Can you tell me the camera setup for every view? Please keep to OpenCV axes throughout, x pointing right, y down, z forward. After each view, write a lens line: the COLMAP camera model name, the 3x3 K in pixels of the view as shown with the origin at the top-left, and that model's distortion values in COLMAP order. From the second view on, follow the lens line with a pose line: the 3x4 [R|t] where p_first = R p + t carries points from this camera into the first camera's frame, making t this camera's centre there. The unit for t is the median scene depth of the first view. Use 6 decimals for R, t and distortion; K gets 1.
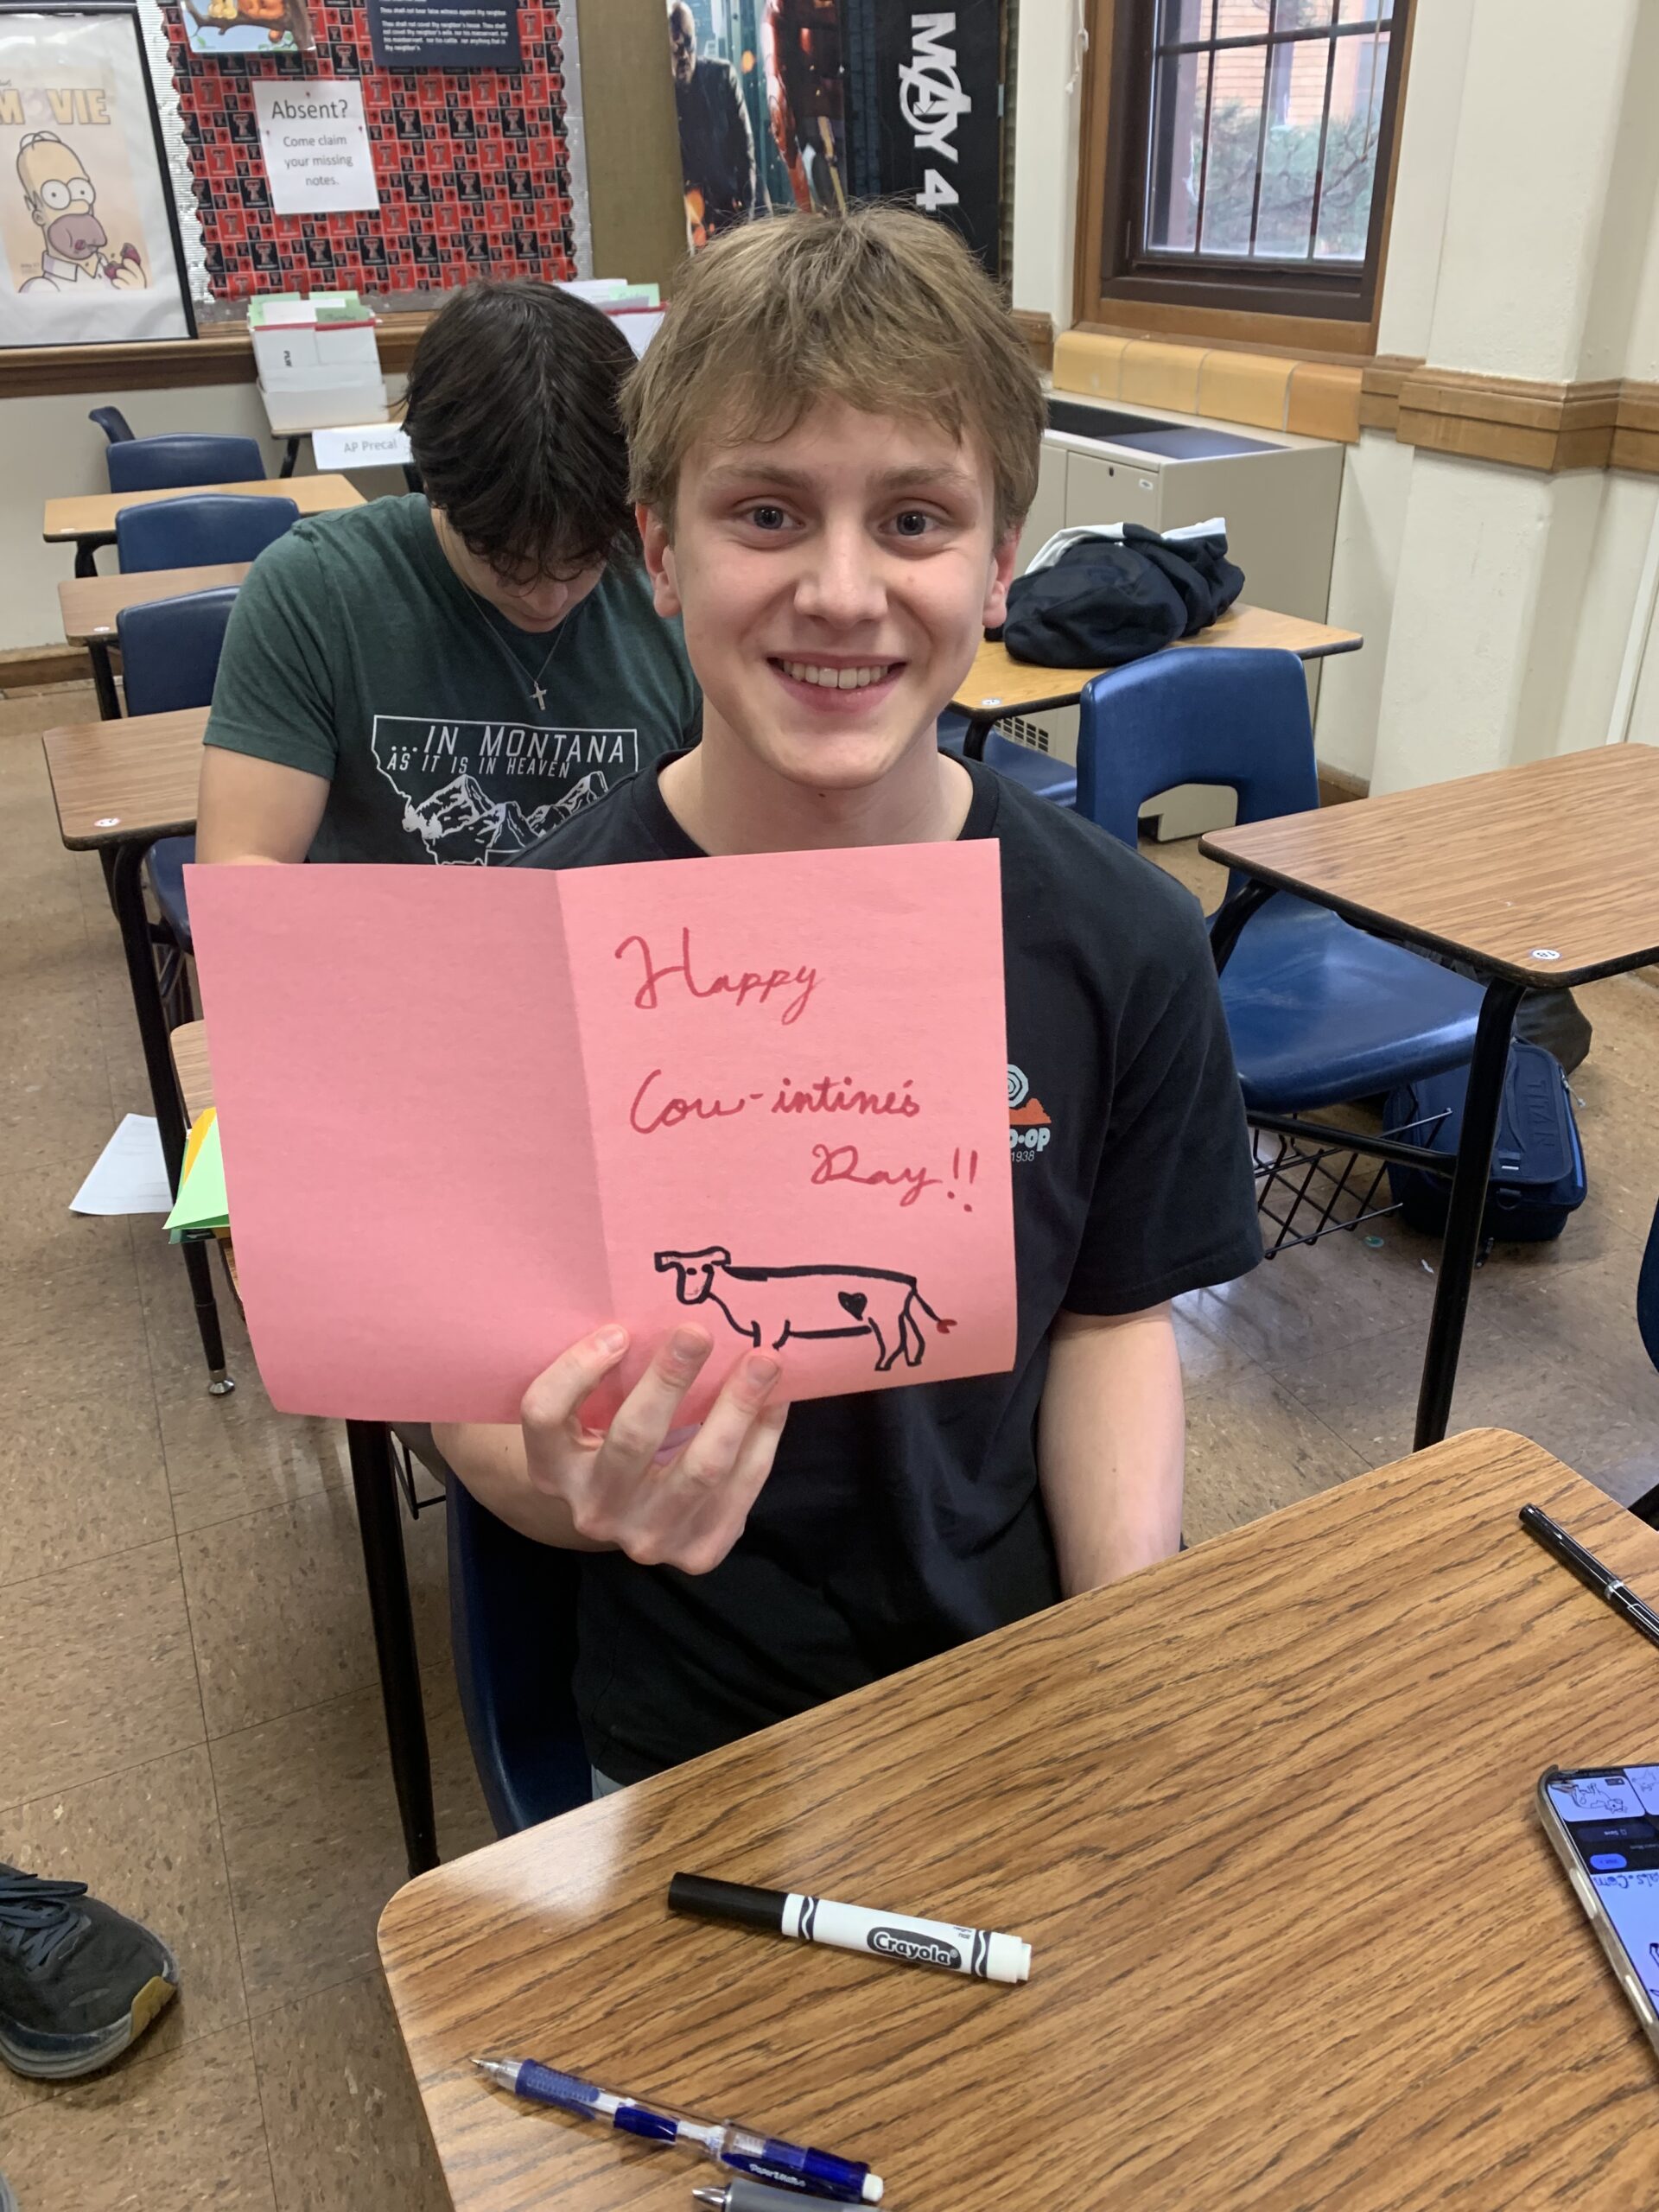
lens RADIAL K [[1692.5, 0, 820.7], [0, 1692.5, 1106.4], [0, 0, 1]] dist [0.012146, -0.008019]
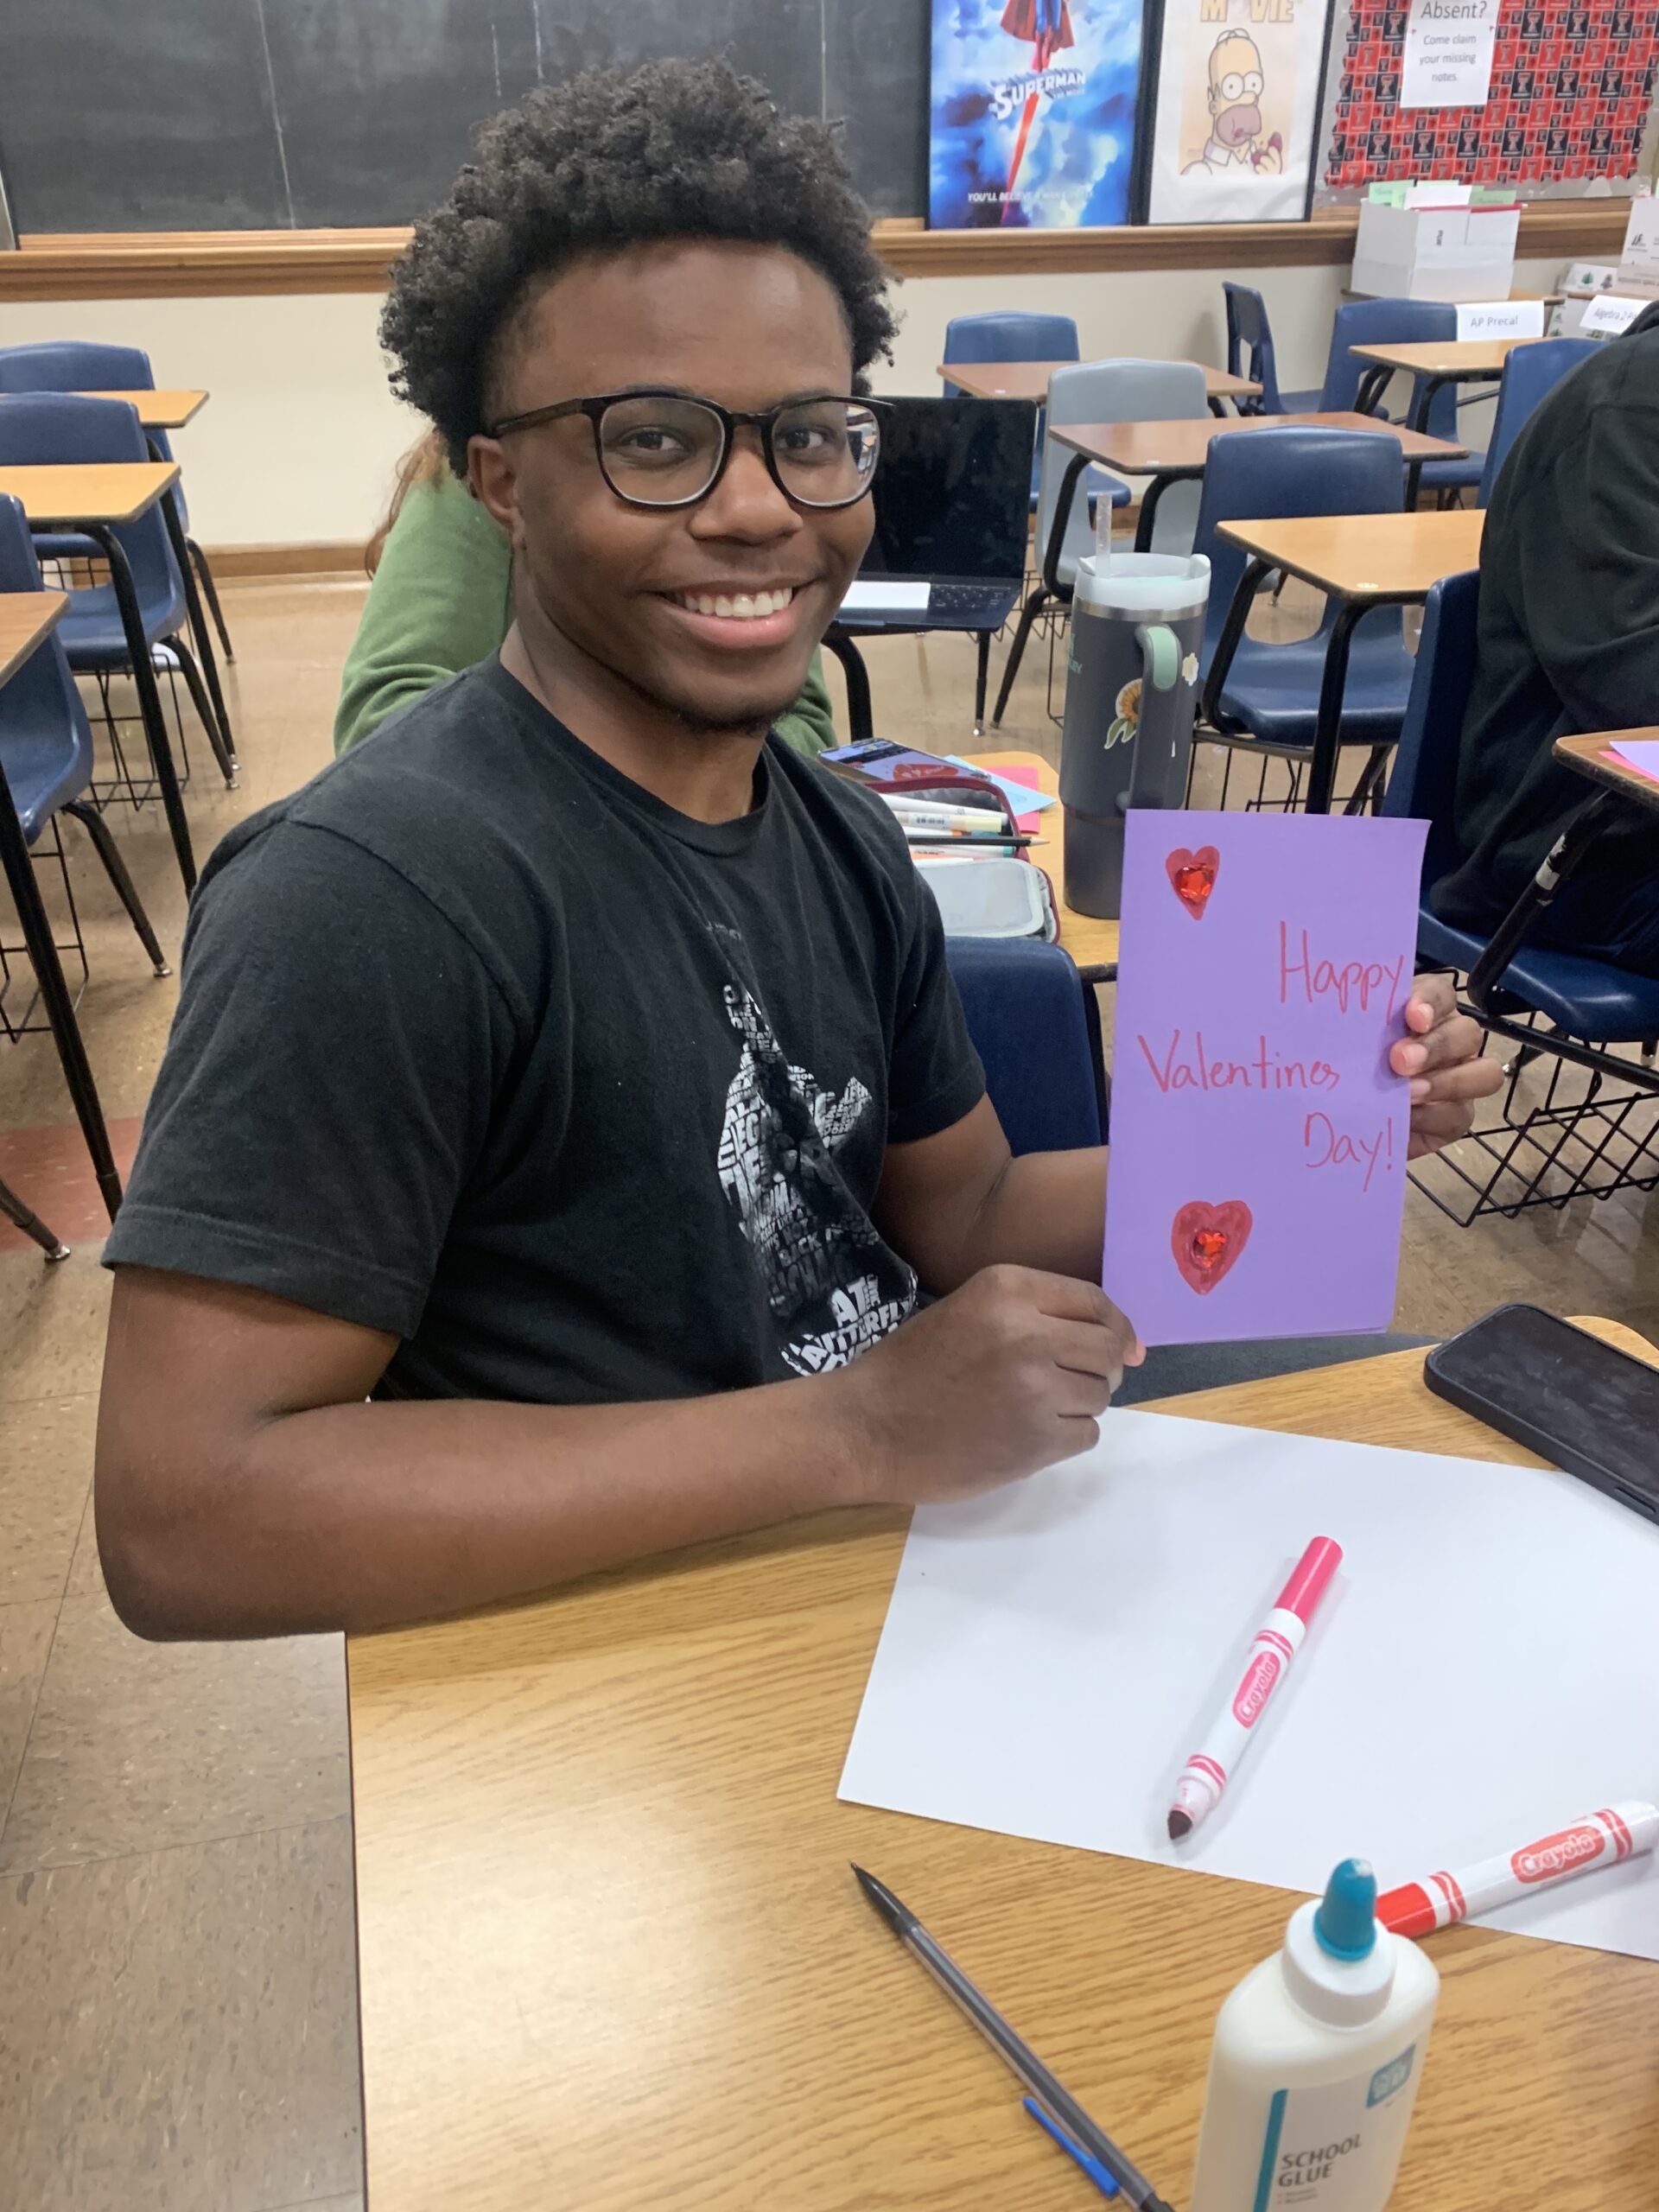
lens RADIAL K [[1692.6, 0, 825.0], [0, 1692.6, 1111.7], [0, 0, 1]] dist [0.011063, -0.007903]
pose [[0.976760, 0.117509, -0.179253, -0.428693], [-0.112264, 0.992906, 0.039167, 0.121063], [0.182584, -0.018133, 0.983023, -0.162596]]
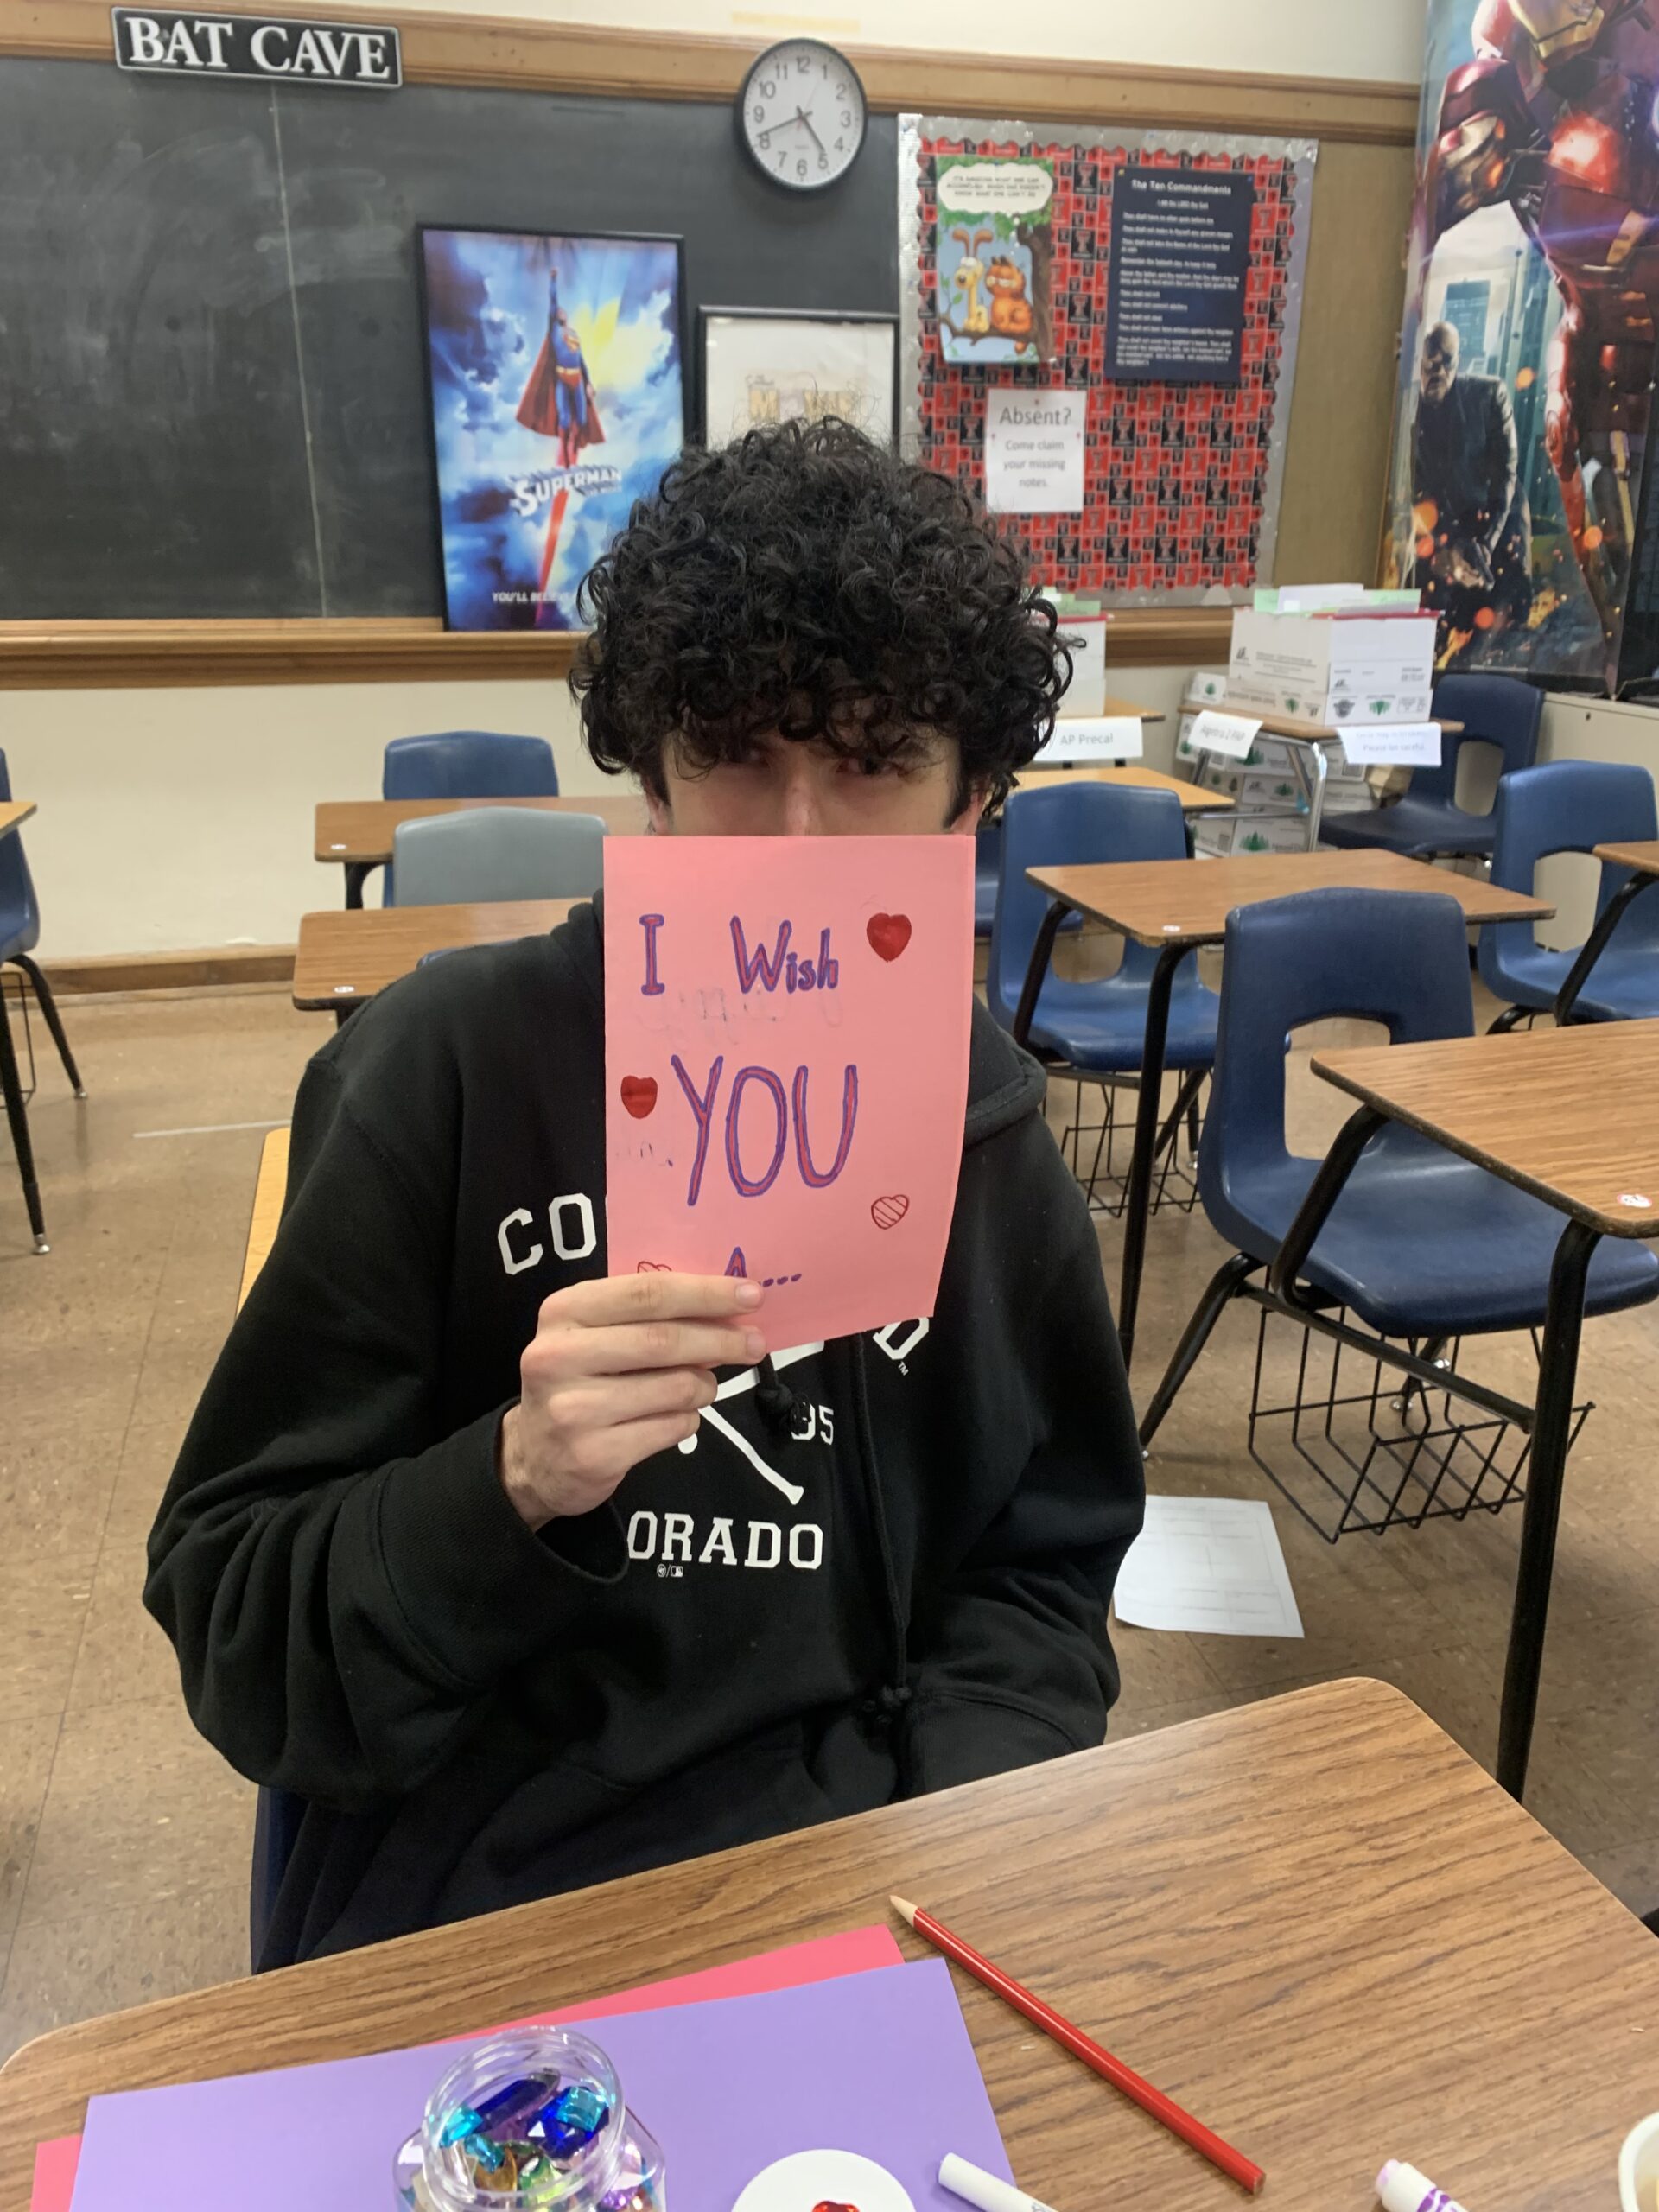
lens RADIAL K [[1636.9, 0, 827.3], [0, 1636.9, 1086.2], [0, 0, 1]] dist [-0.003284, 0.001312]
pose [[0.988633, 0.075110, -0.130242, -0.274642], [-0.095207, 0.983210, -0.155674, -0.037859], [0.116362, 0.166304, 0.979185, 0.110297]]
